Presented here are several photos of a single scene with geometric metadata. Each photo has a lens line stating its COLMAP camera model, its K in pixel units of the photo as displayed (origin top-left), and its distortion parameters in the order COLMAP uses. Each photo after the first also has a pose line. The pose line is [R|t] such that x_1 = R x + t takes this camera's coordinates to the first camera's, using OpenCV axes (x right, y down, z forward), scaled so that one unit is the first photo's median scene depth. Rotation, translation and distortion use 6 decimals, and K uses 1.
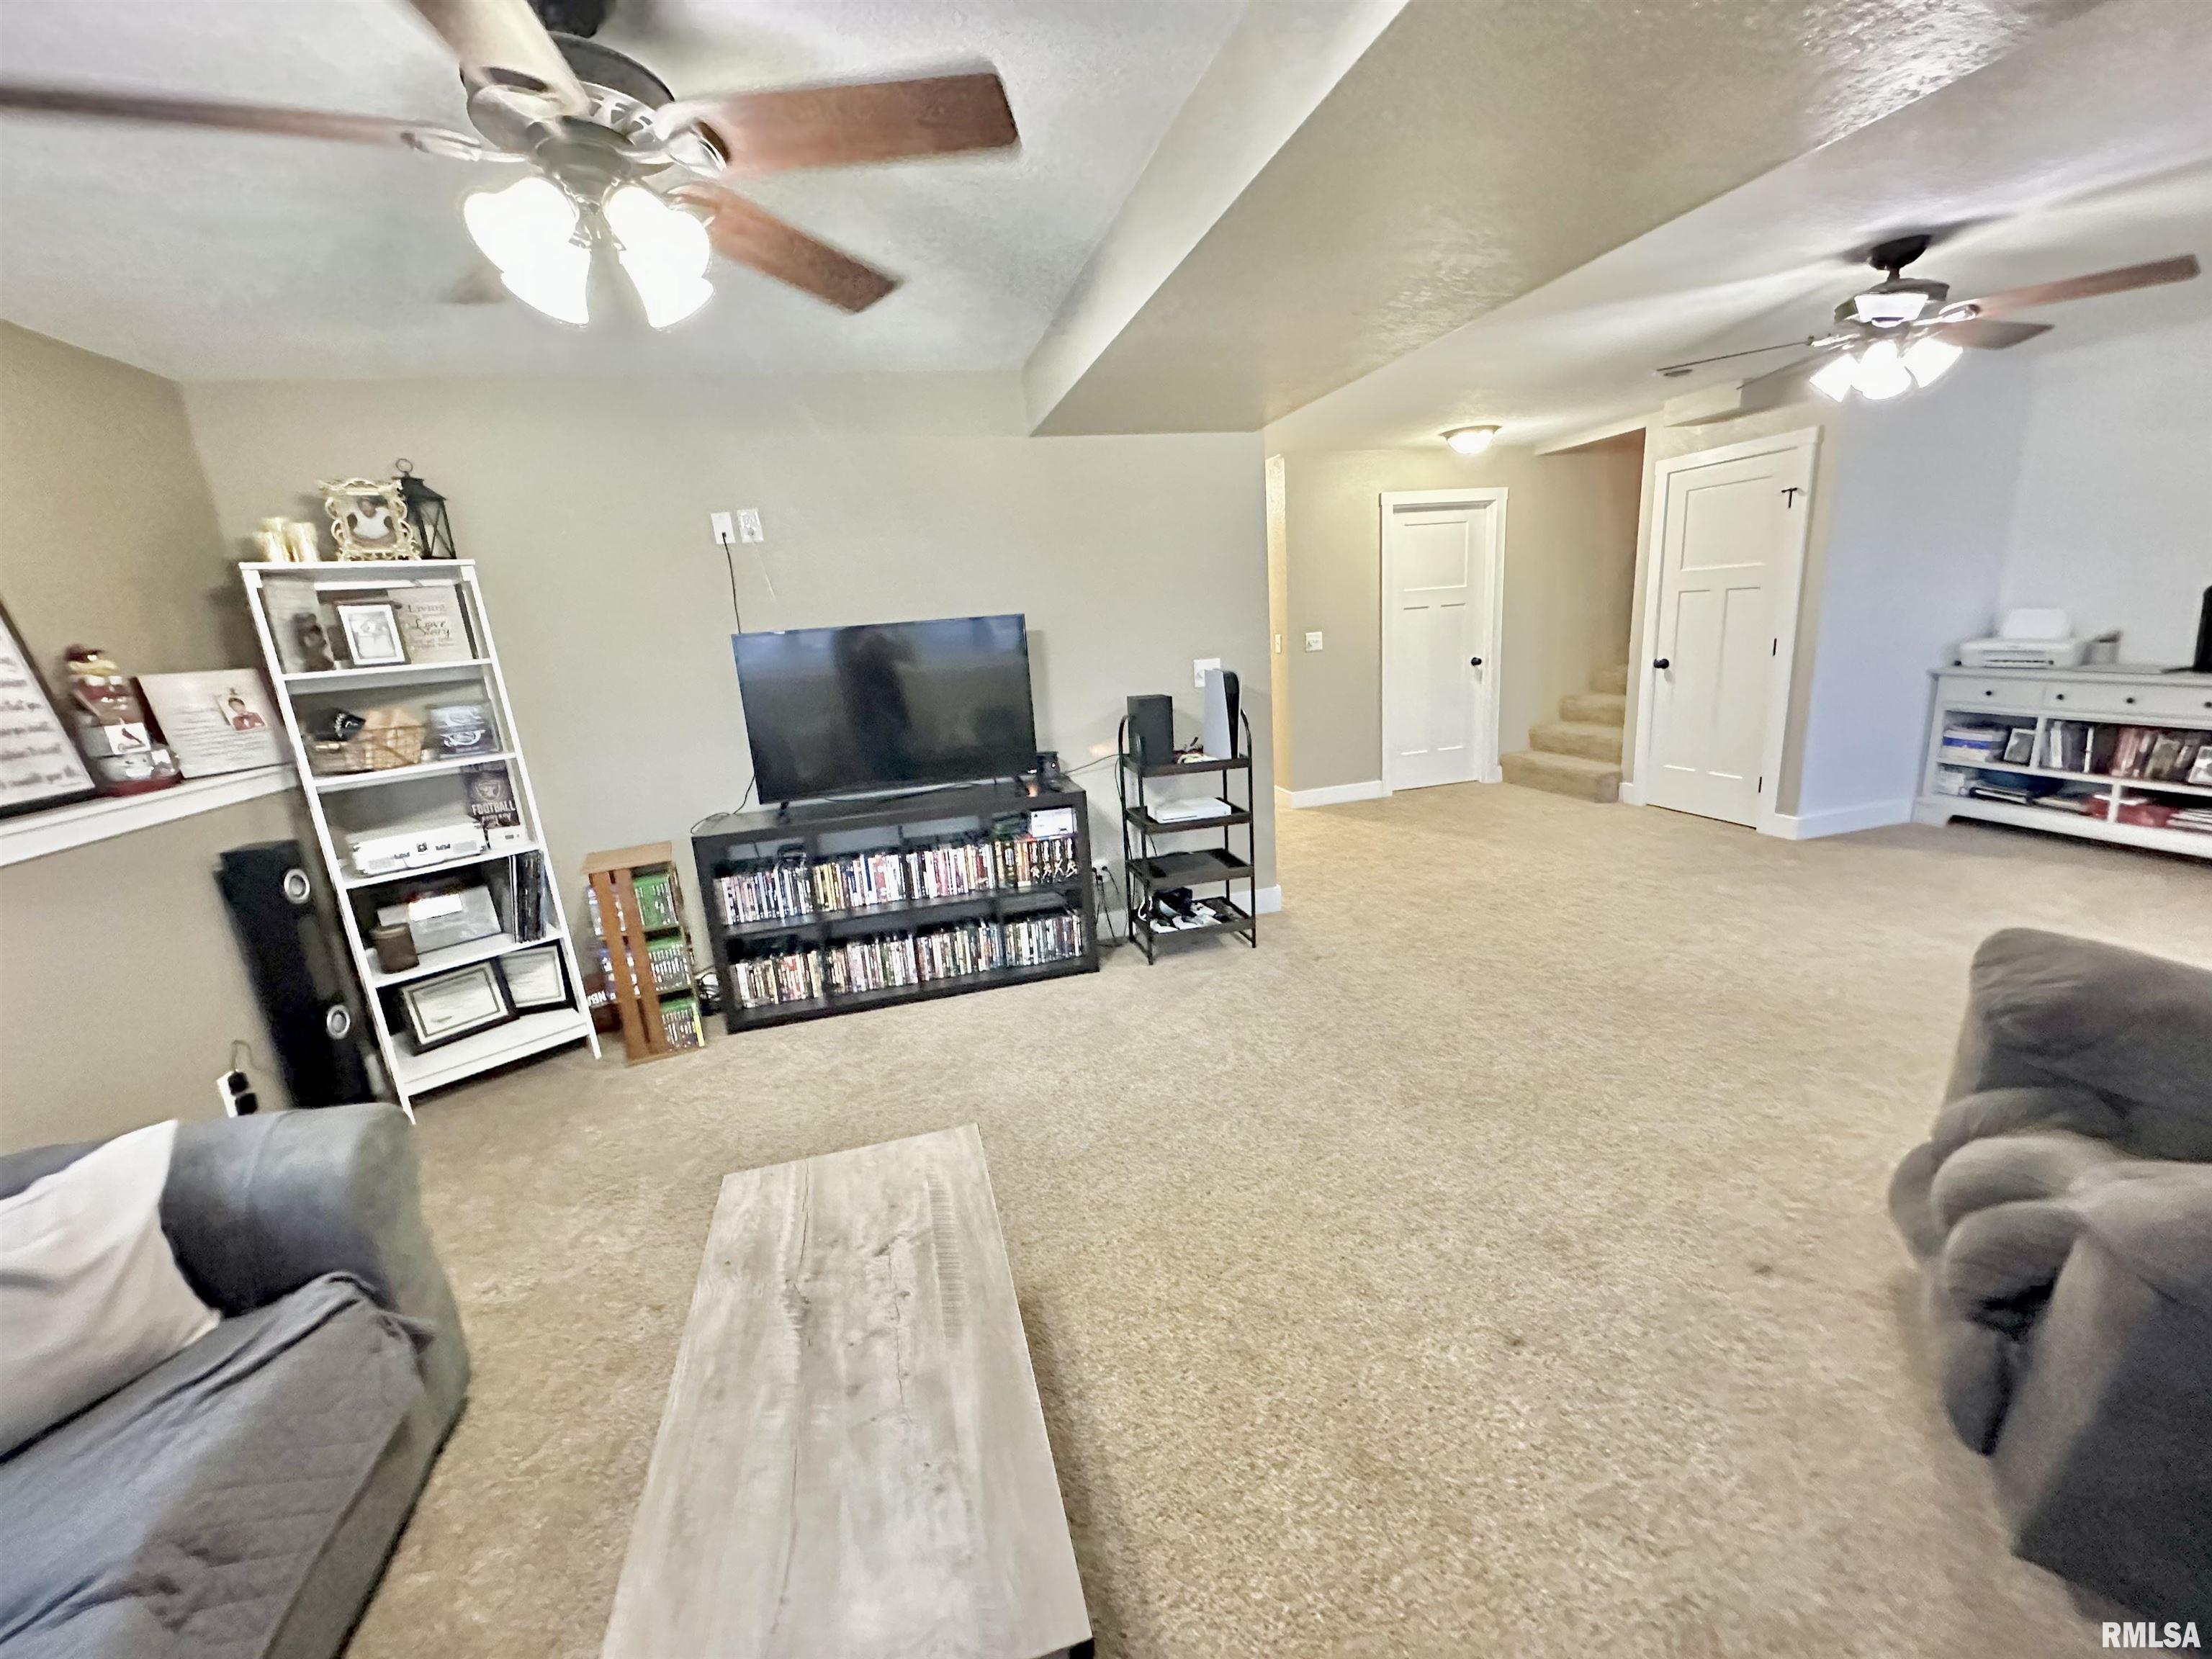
lens RADIAL K [[880.4, 0, 1102.2], [0, 880.4, 830.5], [0, 0, 1]] dist [-0.003755, 0.000827]
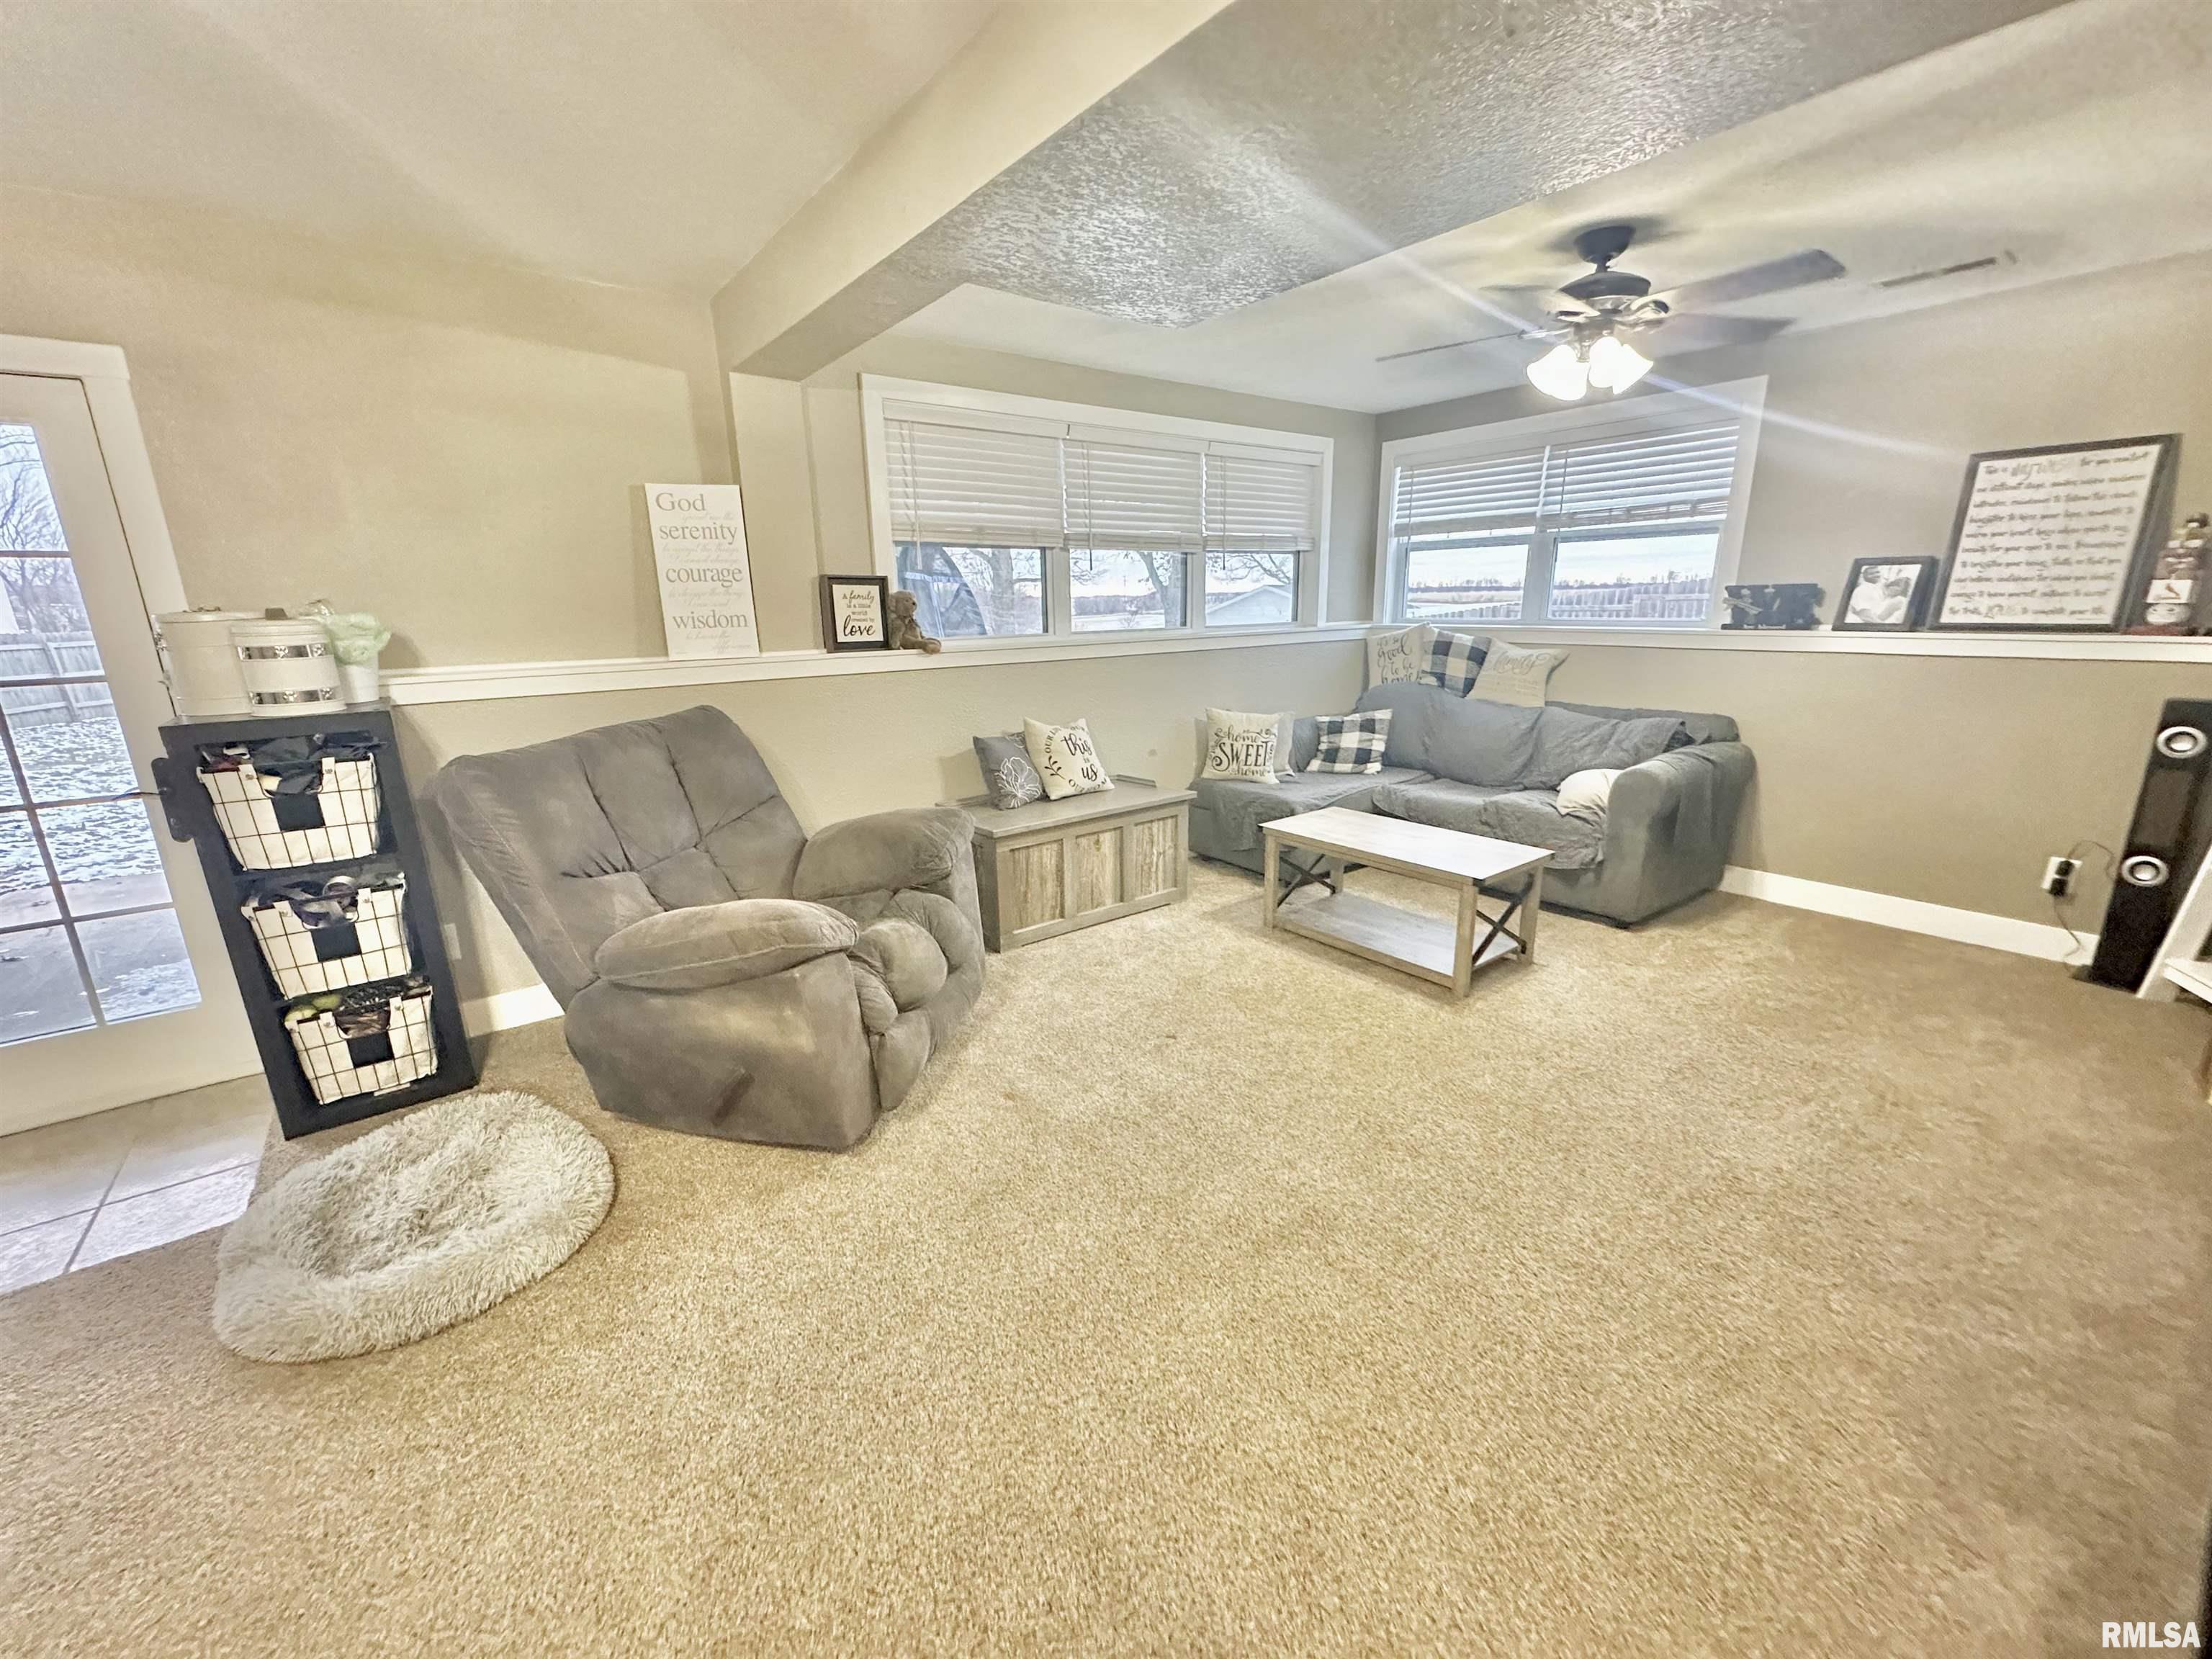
lens RADIAL K [[882.4, 0, 1104.9], [0, 882.4, 832.5], [0, 0, 1]] dist [-0.003981, 0.000610]
pose [[-0.918312, 0.184690, -0.350131, 0.540765], [-0.010190, 0.873168, 0.487312, -0.268117], [0.395725, 0.451073, -0.799959, 1.037278]]
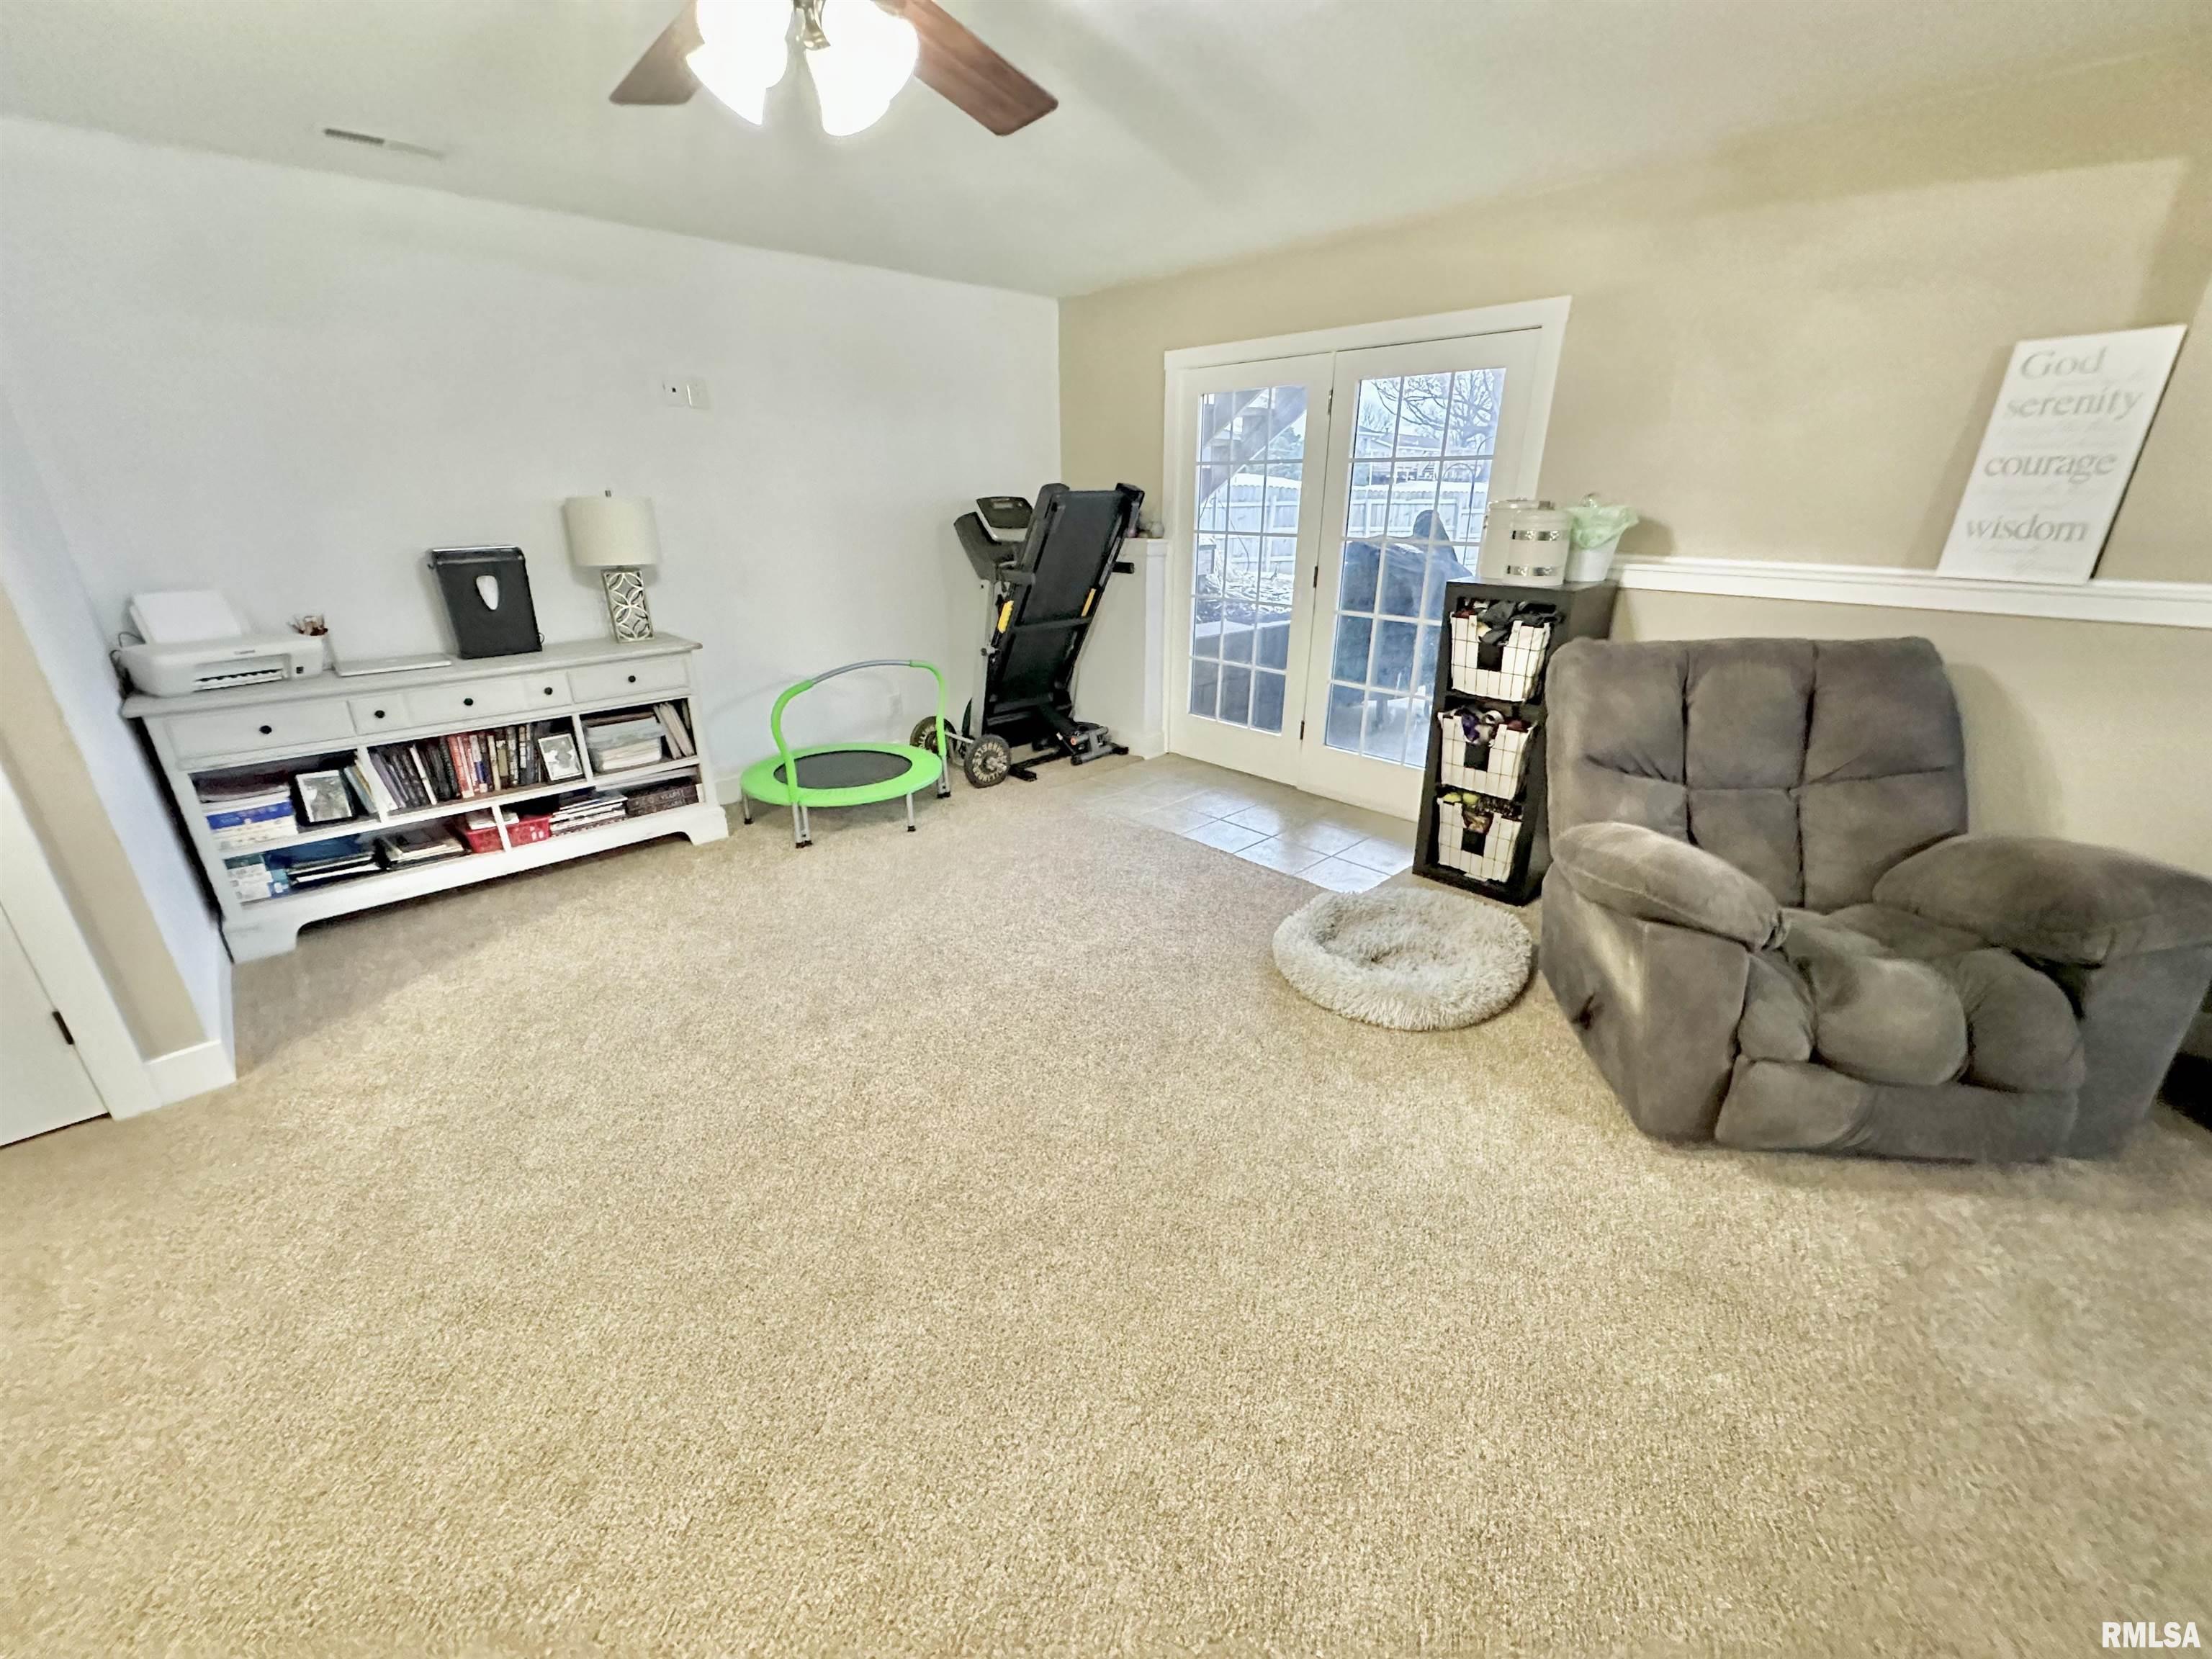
lens RADIAL K [[882.4, 0, 1104.9], [0, 882.4, 832.5], [0, 0, 1]] dist [-0.003981, 0.000610]
pose [[-0.476926, -0.251478, 0.842200, 0.261153], [0.248015, 0.880753, 0.403438, -0.255342], [-0.843226, 0.401288, -0.357684, 0.986660]]
